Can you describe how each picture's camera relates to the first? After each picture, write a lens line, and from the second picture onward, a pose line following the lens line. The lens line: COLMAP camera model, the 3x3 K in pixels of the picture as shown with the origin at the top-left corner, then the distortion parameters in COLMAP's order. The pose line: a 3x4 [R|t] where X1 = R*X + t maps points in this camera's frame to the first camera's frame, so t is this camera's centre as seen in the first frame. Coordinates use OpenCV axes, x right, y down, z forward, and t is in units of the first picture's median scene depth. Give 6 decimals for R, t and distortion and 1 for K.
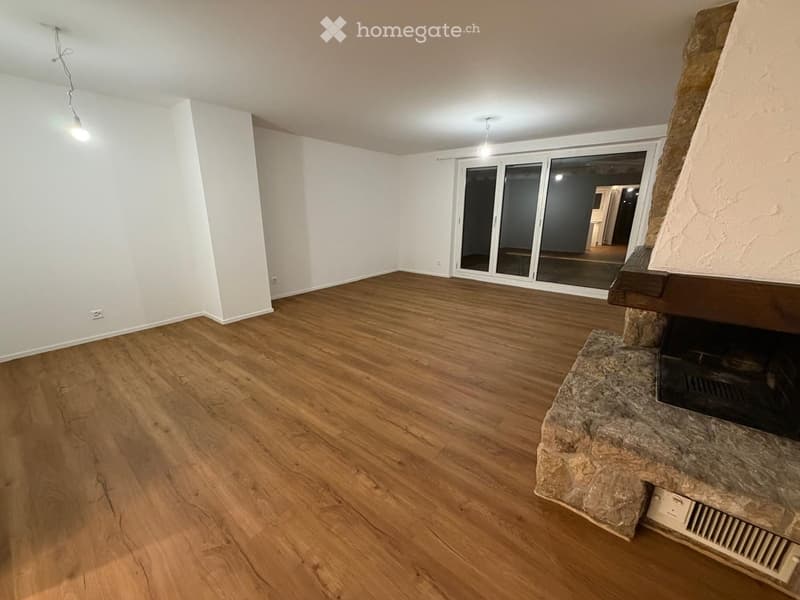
lens RADIAL K [[317.9, 0, 397.5], [0, 317.9, 303.3], [0, 0, 1]] dist [-0.003265, 0.000334]
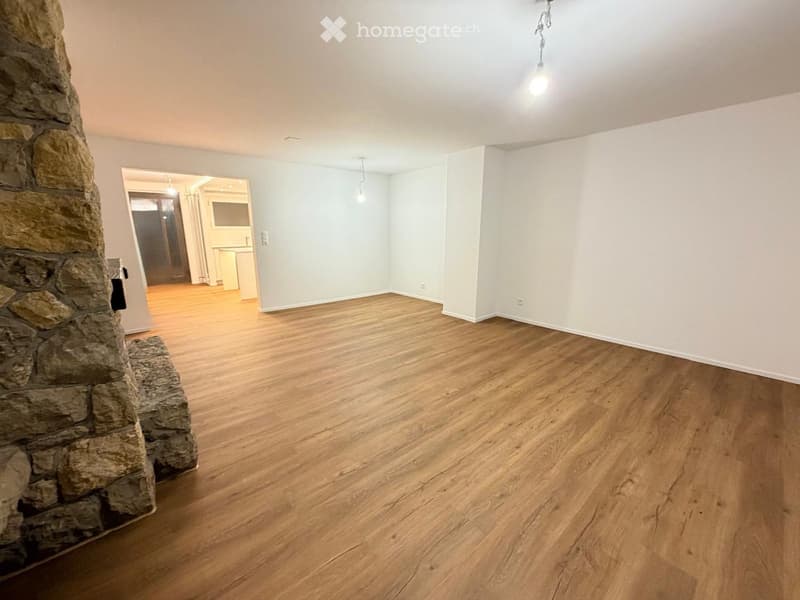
lens RADIAL K [[317.9, 0, 396.9], [0, 317.9, 296.4], [0, 0, 1]] dist [-0.003265, 0.000334]
pose [[-0.193624, 0.194651, -0.961572, 0.705314], [-0.277195, 0.929331, 0.243941, -0.254254], [0.941102, 0.313776, -0.125984, 0.894097]]
